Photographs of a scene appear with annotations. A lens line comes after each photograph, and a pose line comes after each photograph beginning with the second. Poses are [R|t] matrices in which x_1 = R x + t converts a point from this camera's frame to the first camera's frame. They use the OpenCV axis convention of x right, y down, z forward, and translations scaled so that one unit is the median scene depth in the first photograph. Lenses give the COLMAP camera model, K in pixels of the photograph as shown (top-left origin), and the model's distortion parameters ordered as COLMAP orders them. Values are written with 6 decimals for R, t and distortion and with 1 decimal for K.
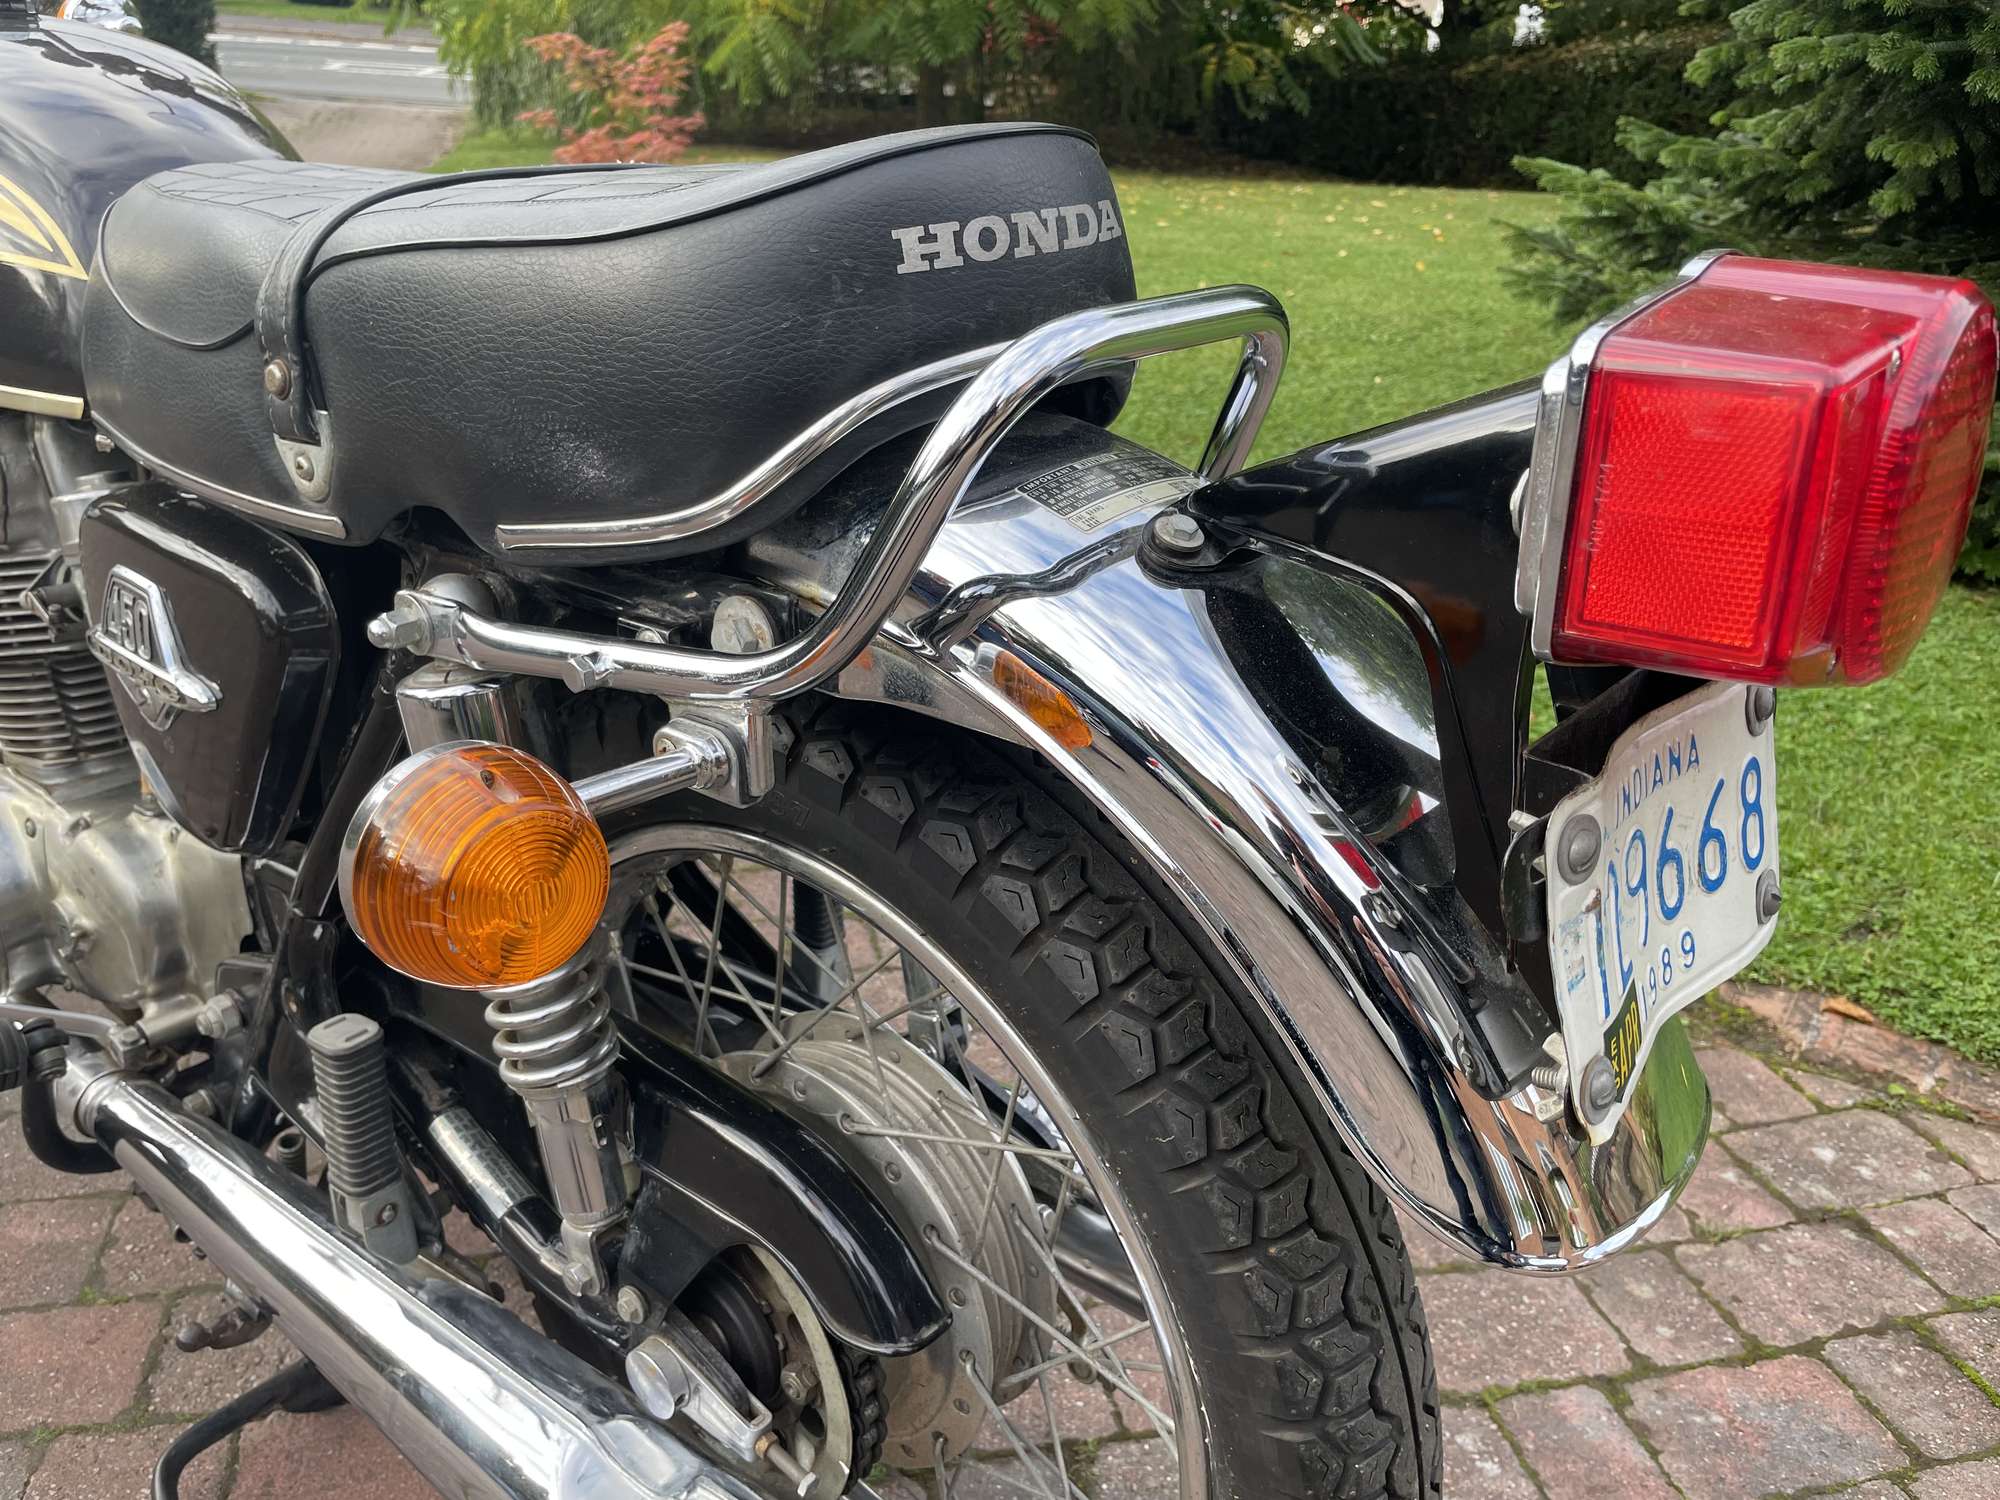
lens RADIAL K [[1503.0, 0, 1000.8], [0, 1503.0, 759.8], [0, 0, 1]] dist [0.070458, -0.103028]
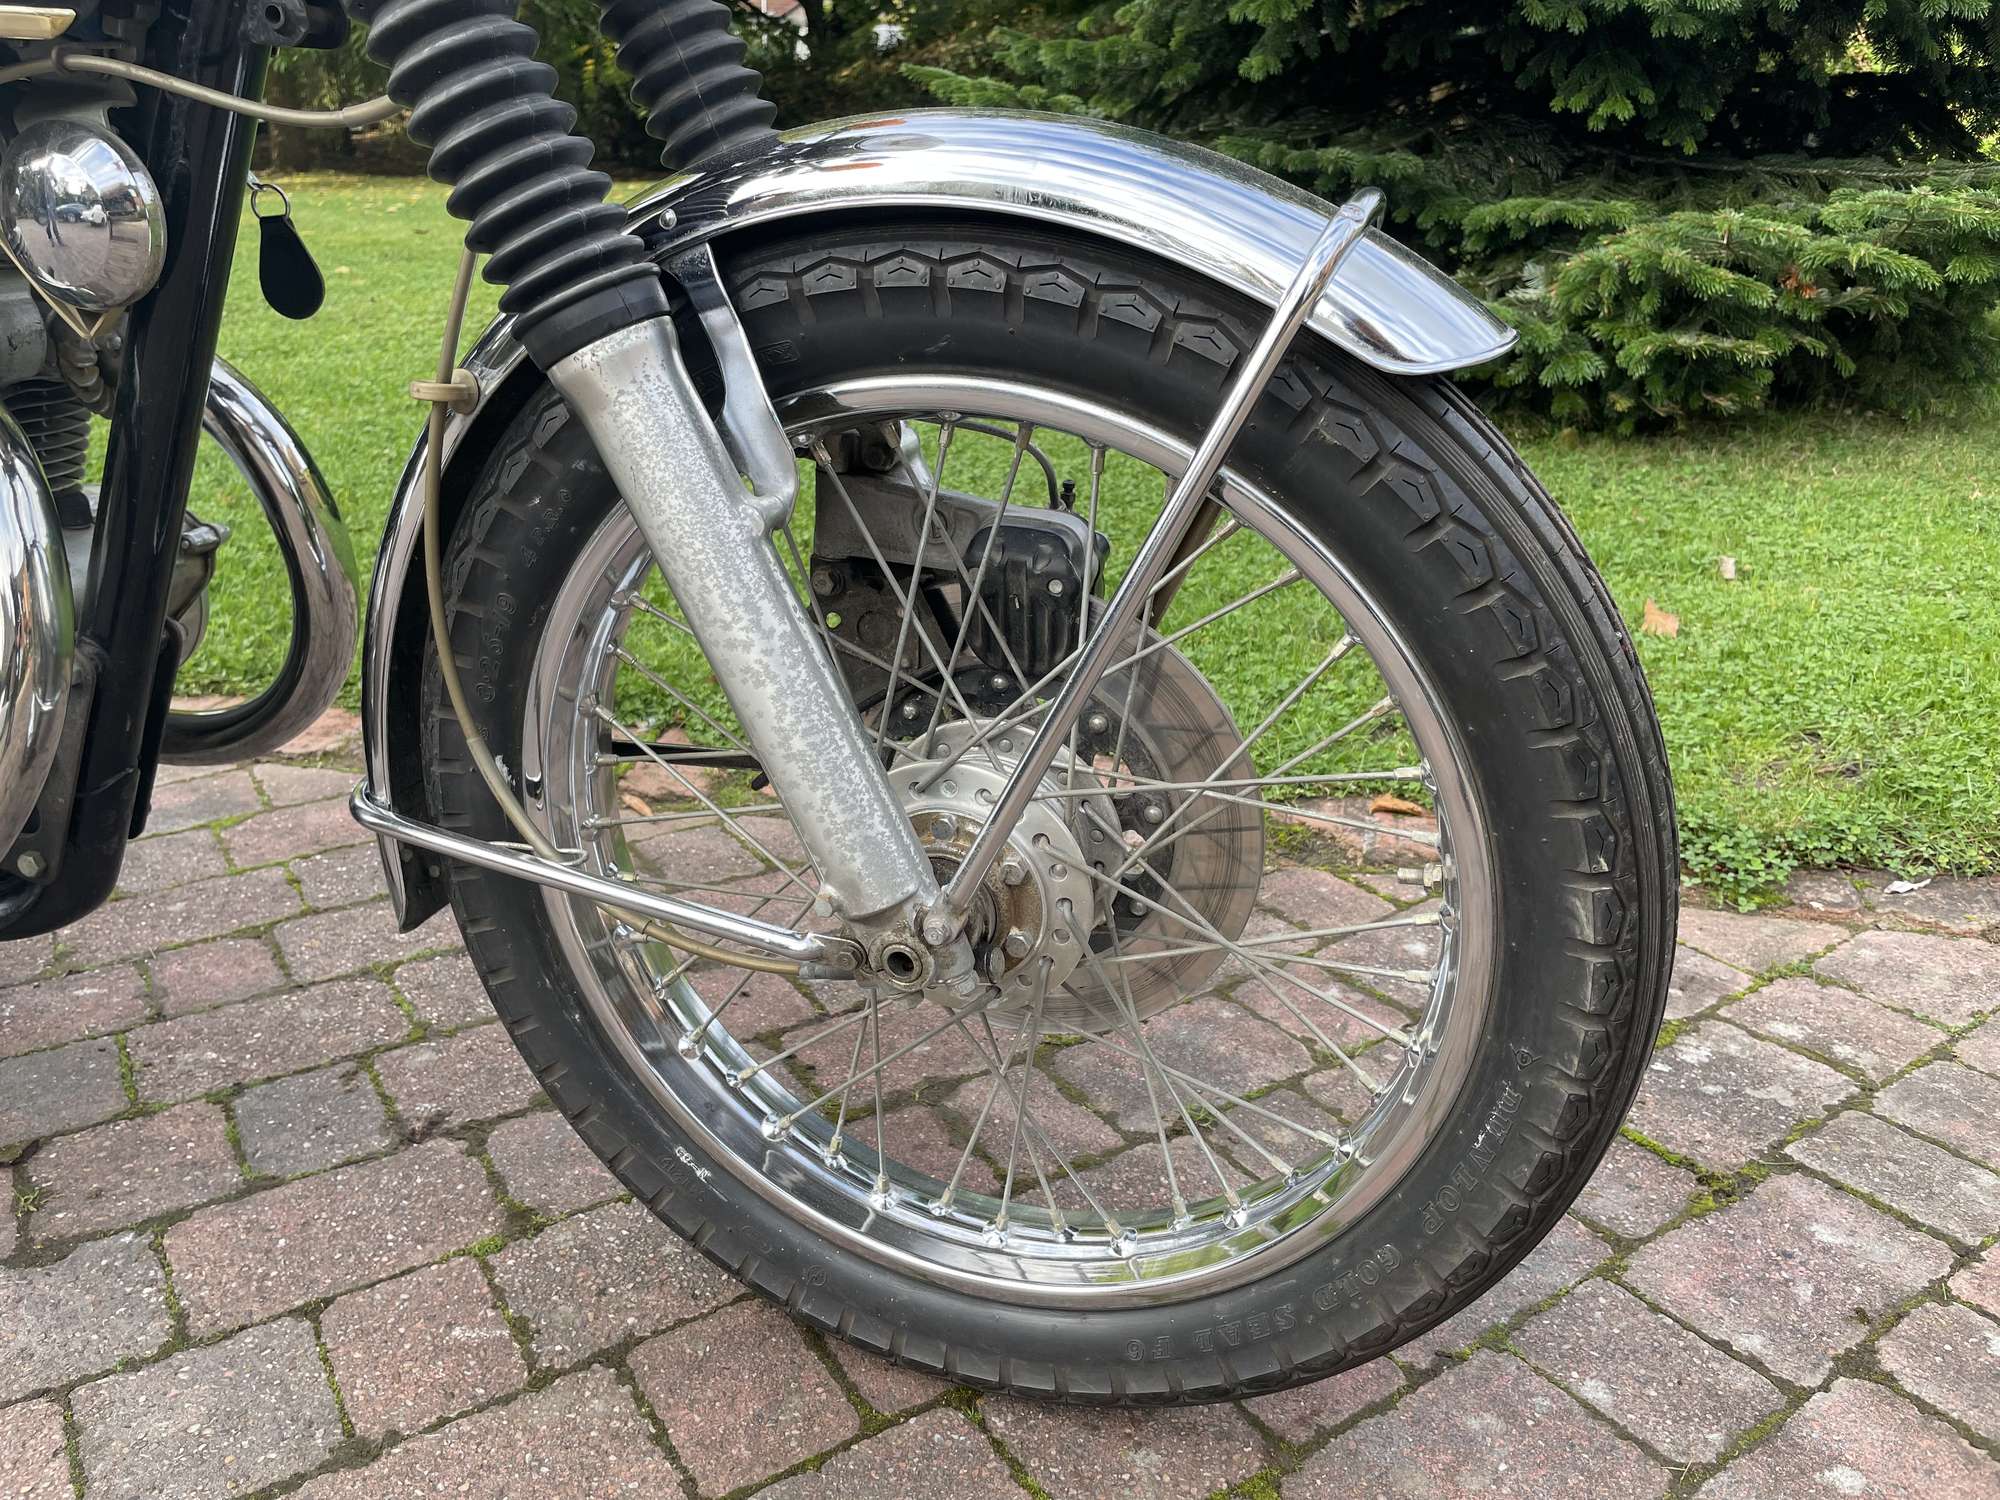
lens RADIAL K [[1487.9, 0, 974.6], [0, 1487.9, 739.4], [0, 0, 1]] dist [0.098587, -0.136727]
pose [[0.937484, -0.166203, 0.305779, 0.028632], [0.173818, 0.984775, 0.002358, 0.072580], [-0.301516, 0.050939, 0.952100, 0.176695]]
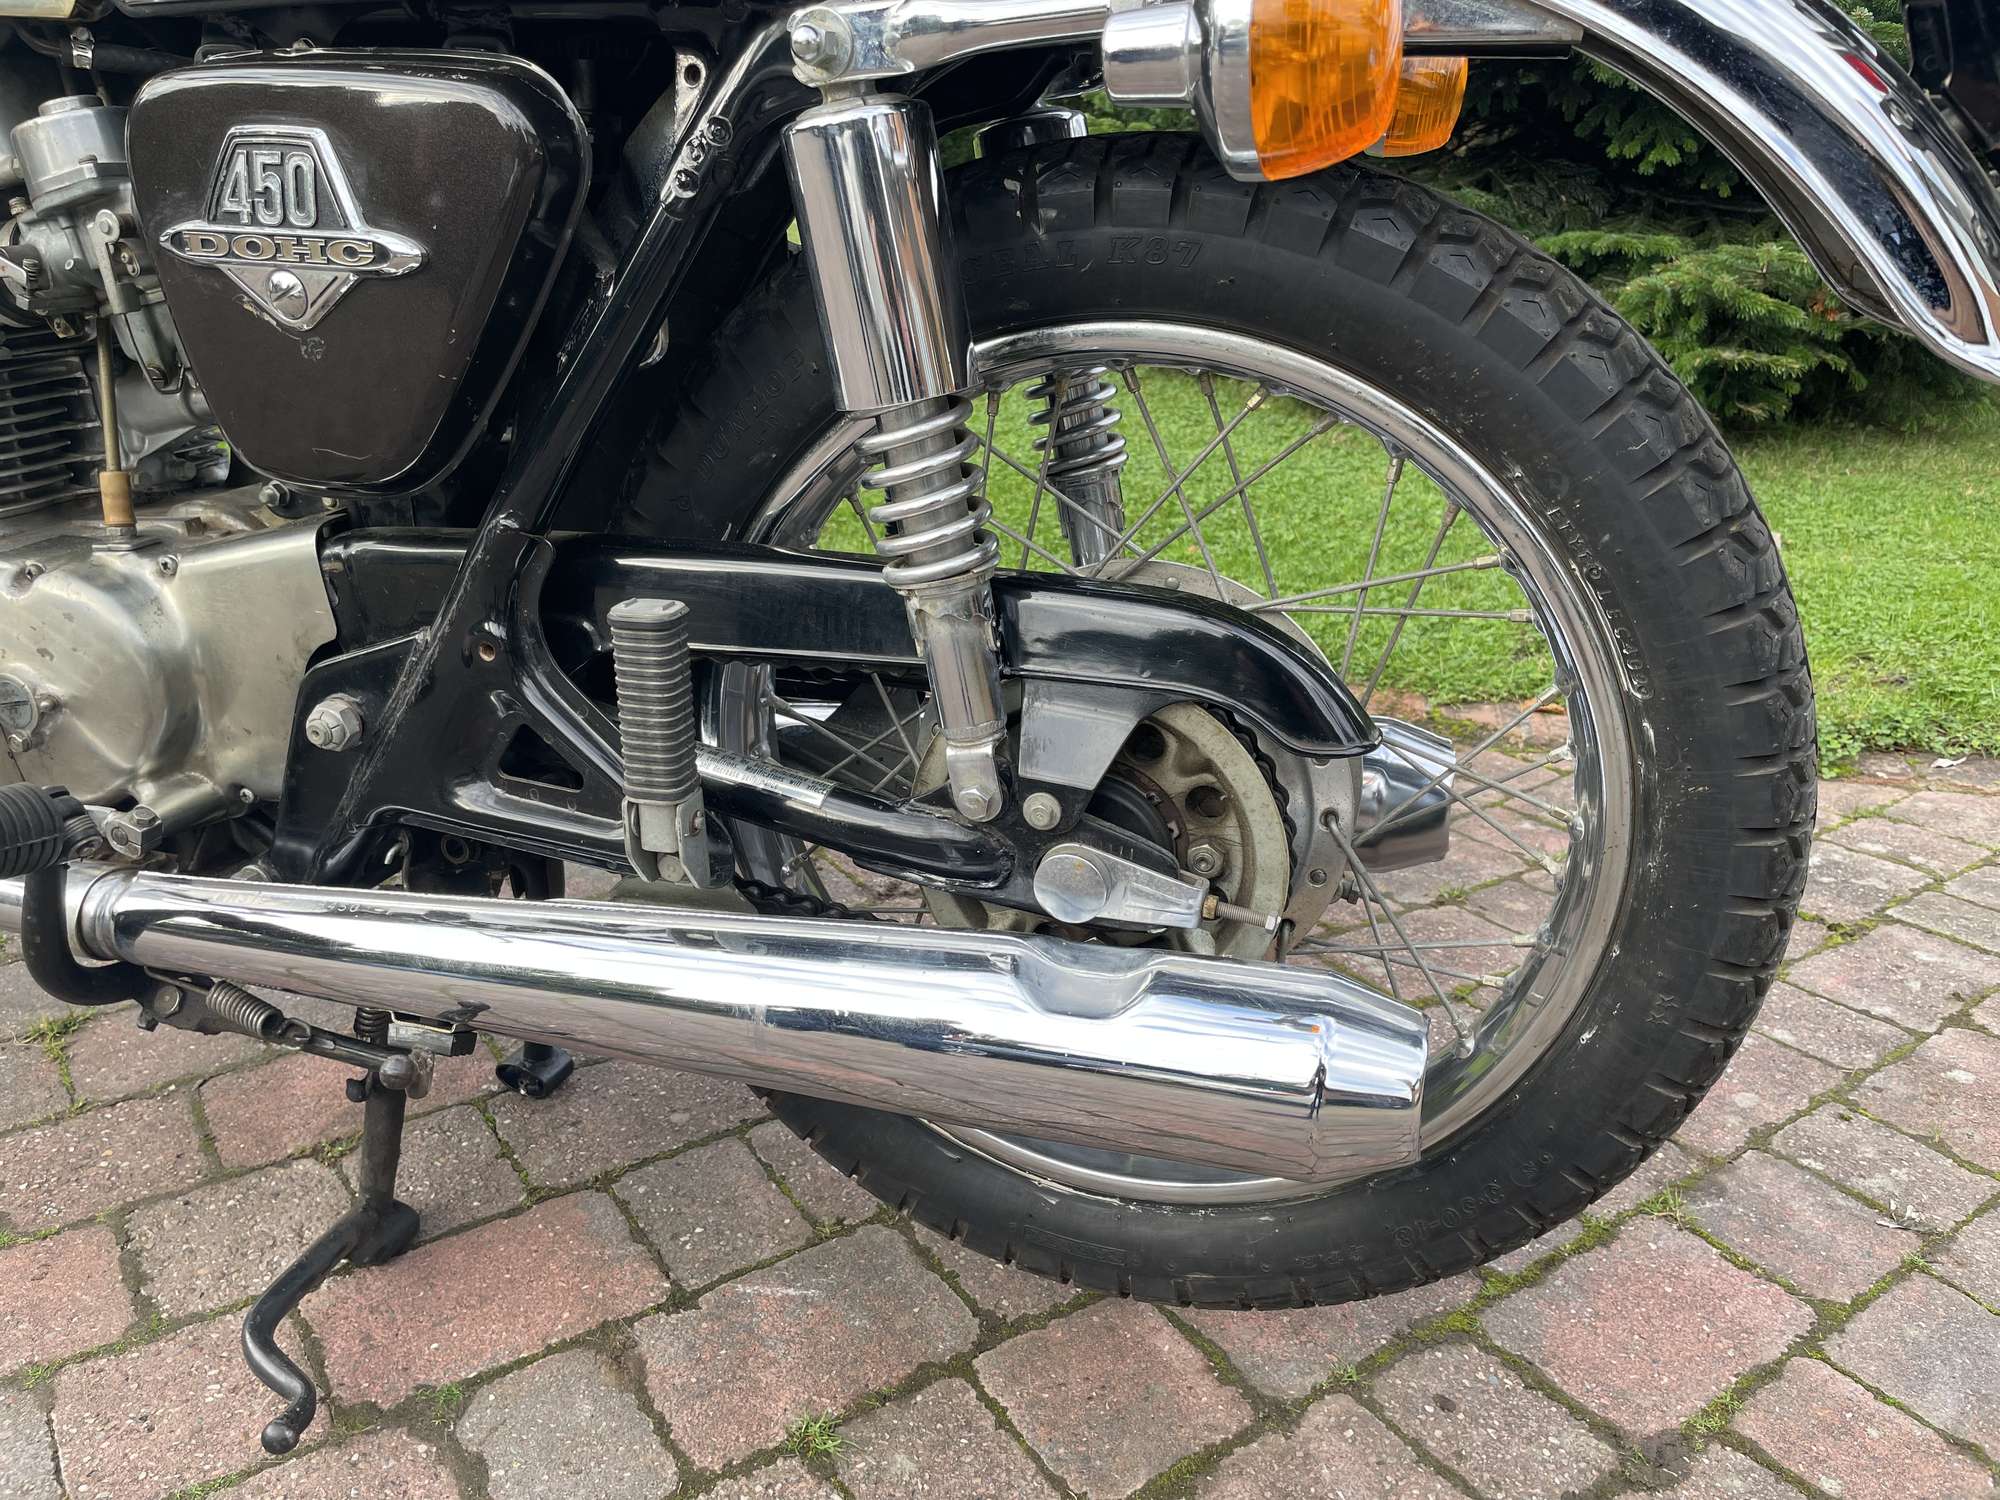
lens RADIAL K [[1495.4, 0, 986.6], [0, 1495.4, 762.9], [0, 0, 1]] dist [0.091942, -0.128210]
pose [[0.927195, -0.153651, 0.341614, -0.243731], [0.162801, 0.986657, 0.001910, 0.129580], [-0.337349, 0.053844, 0.939838, 0.039791]]
